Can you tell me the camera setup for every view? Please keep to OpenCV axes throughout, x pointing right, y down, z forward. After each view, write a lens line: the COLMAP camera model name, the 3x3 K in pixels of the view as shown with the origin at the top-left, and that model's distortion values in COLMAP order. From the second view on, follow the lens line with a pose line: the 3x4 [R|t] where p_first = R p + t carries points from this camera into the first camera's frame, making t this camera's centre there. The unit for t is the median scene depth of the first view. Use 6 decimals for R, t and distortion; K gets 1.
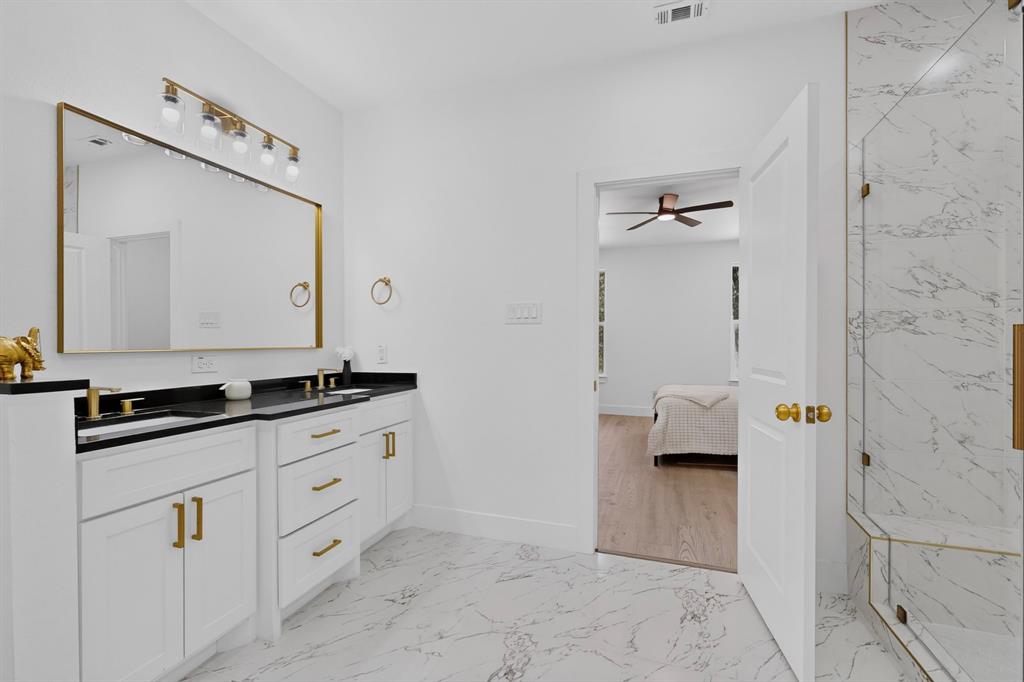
lens RADIAL K [[439.1, 0, 517.6], [0, 439.1, 342.0], [0, 0, 1]] dist [-0.000215, -0.000024]
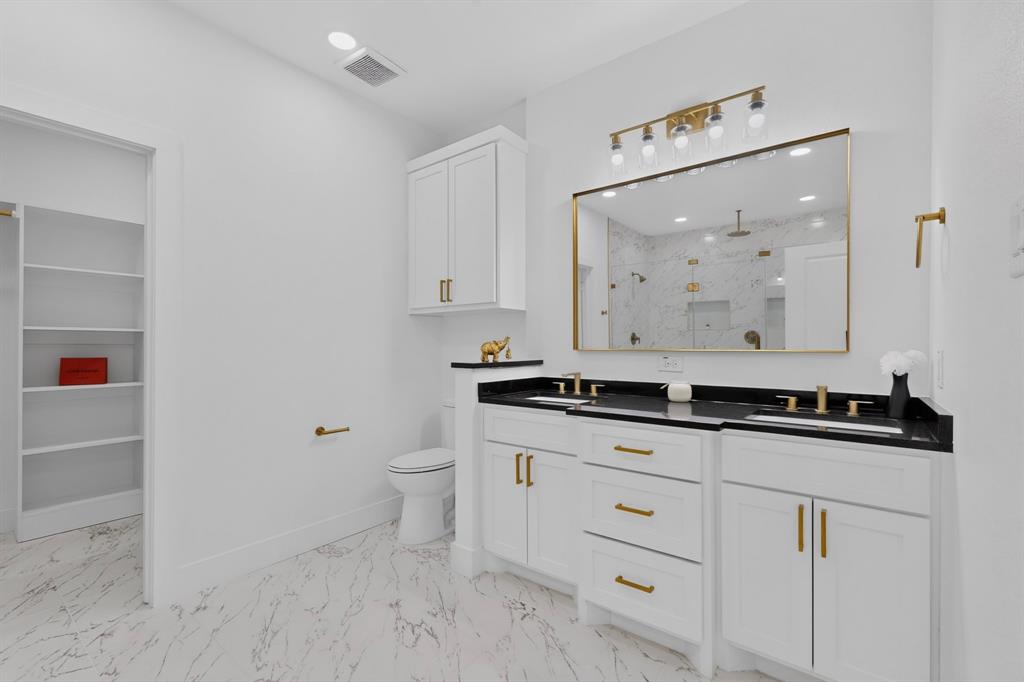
lens RADIAL K [[439.1, 0, 517.6], [0, 439.1, 342.0], [0, 0, 1]] dist [-0.000215, -0.000024]
pose [[-0.295582, 0.005004, -0.955304, 0.308398], [0.005258, 0.999980, 0.003611, -0.006188], [0.955303, -0.003956, -0.295602, 0.710180]]
